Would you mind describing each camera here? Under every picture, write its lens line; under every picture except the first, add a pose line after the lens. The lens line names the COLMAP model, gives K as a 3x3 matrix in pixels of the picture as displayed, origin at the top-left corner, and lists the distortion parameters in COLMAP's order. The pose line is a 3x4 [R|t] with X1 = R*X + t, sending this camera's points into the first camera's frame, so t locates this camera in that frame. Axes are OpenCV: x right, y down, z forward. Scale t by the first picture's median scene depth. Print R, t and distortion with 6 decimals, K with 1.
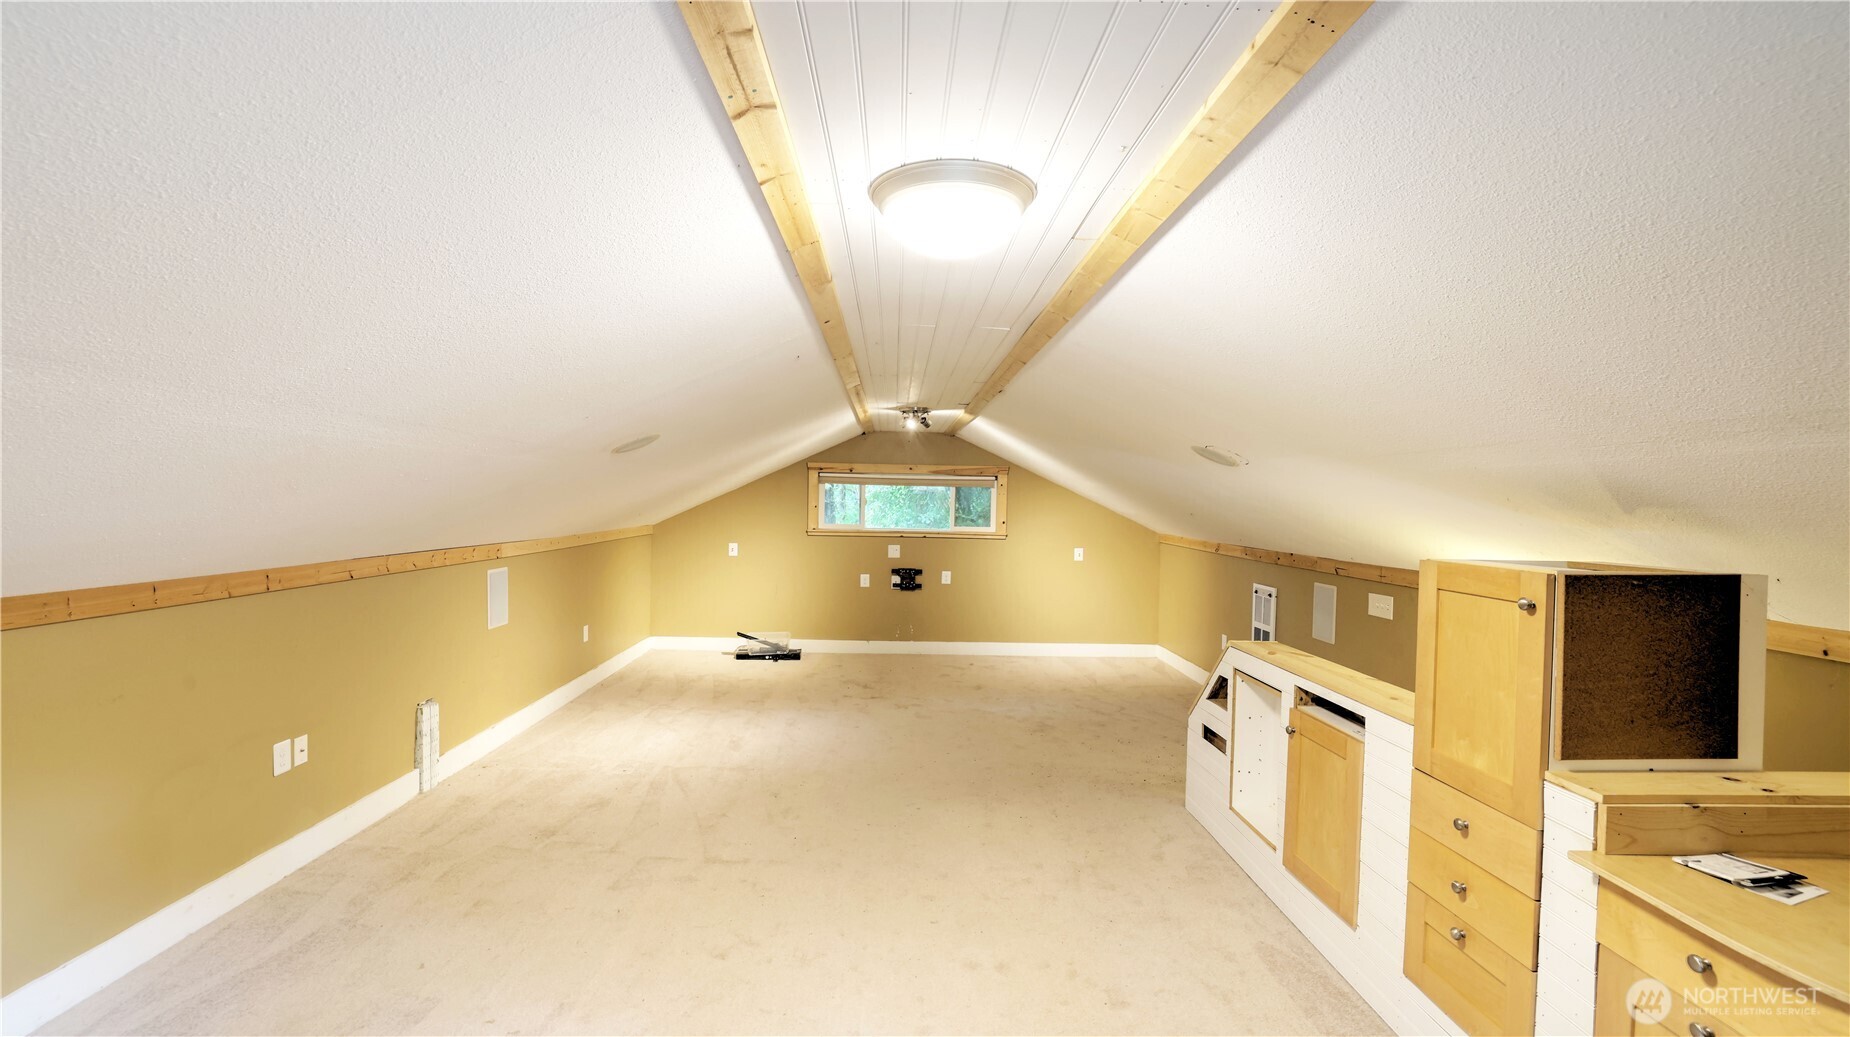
lens RADIAL K [[803.6, 0, 925.0], [0, 803.6, 518.5], [0, 0, 1]] dist [0.000385, 0.000444]
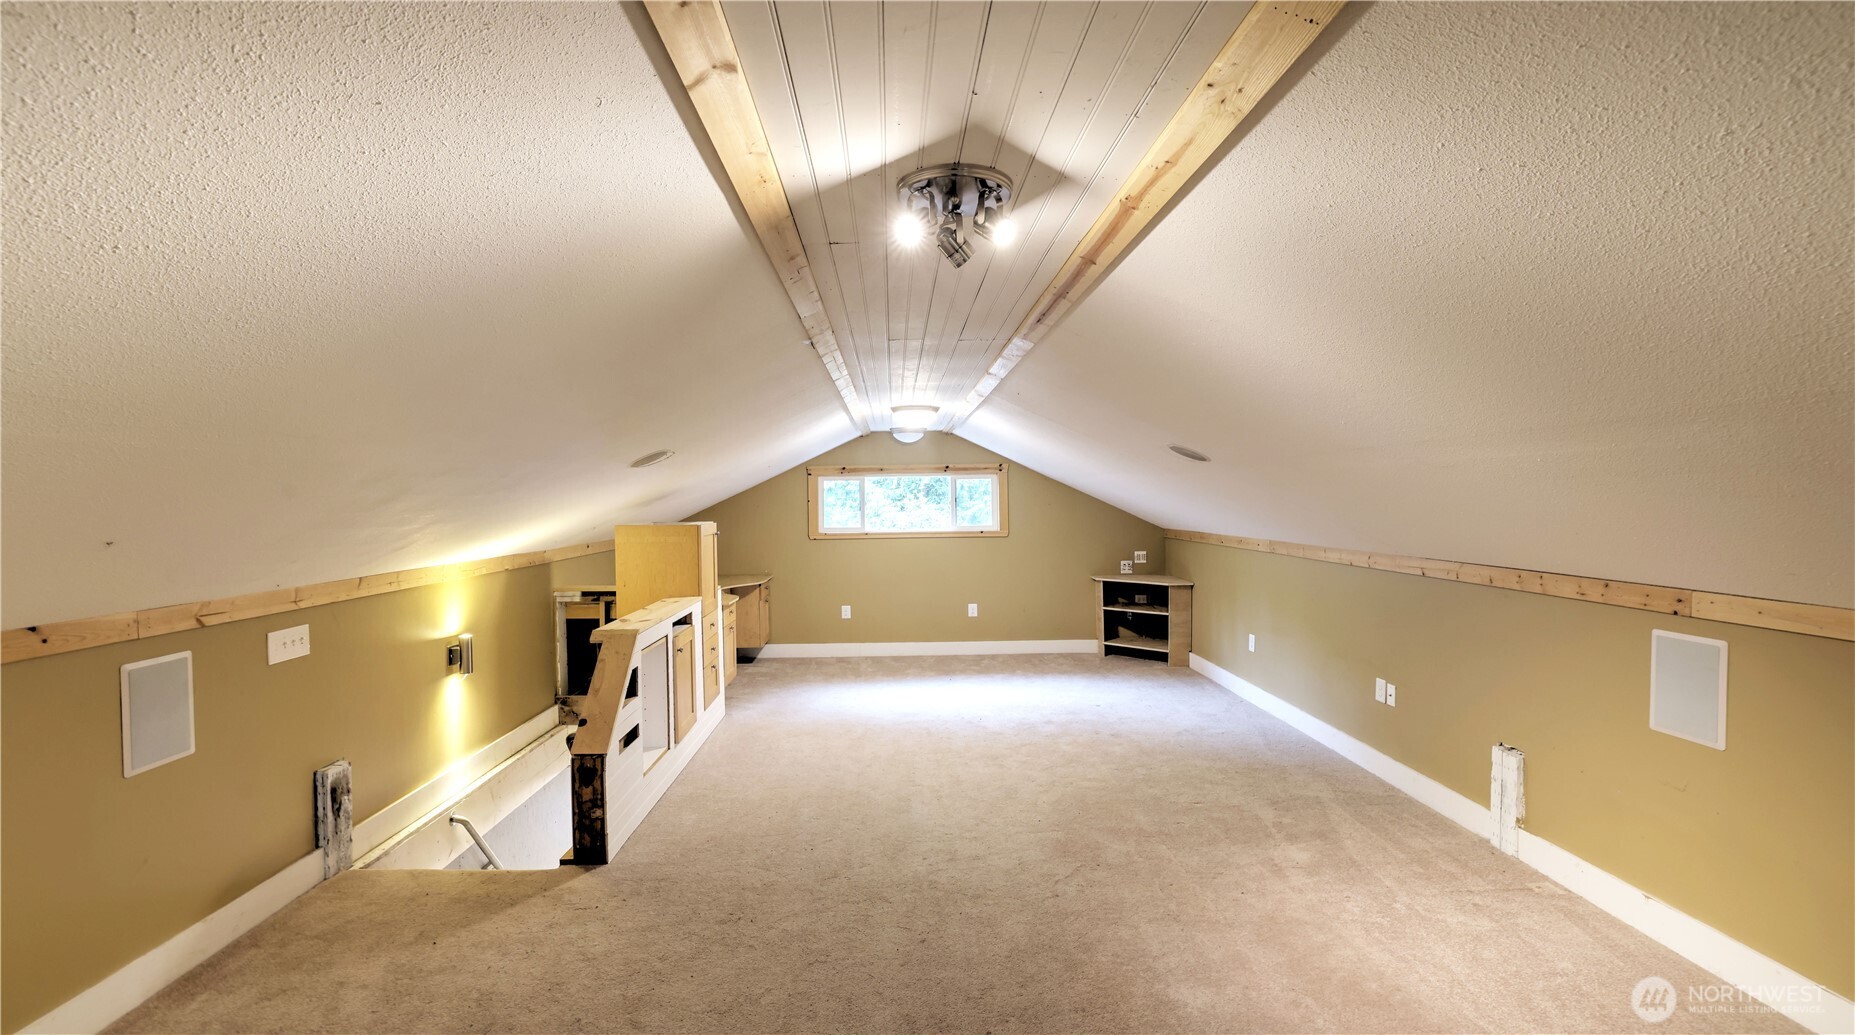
lens RADIAL K [[786.1, 0, 927.5], [0, 786.1, 517.5], [0, 0, 1]] dist [0.000056, 0.000005]
pose [[0.999348, -0.033170, 0.014251, -0.004125], [0.033337, 0.999376, -0.011686, -0.002381], [-0.013854, 0.012153, 0.999830, 0.146311]]
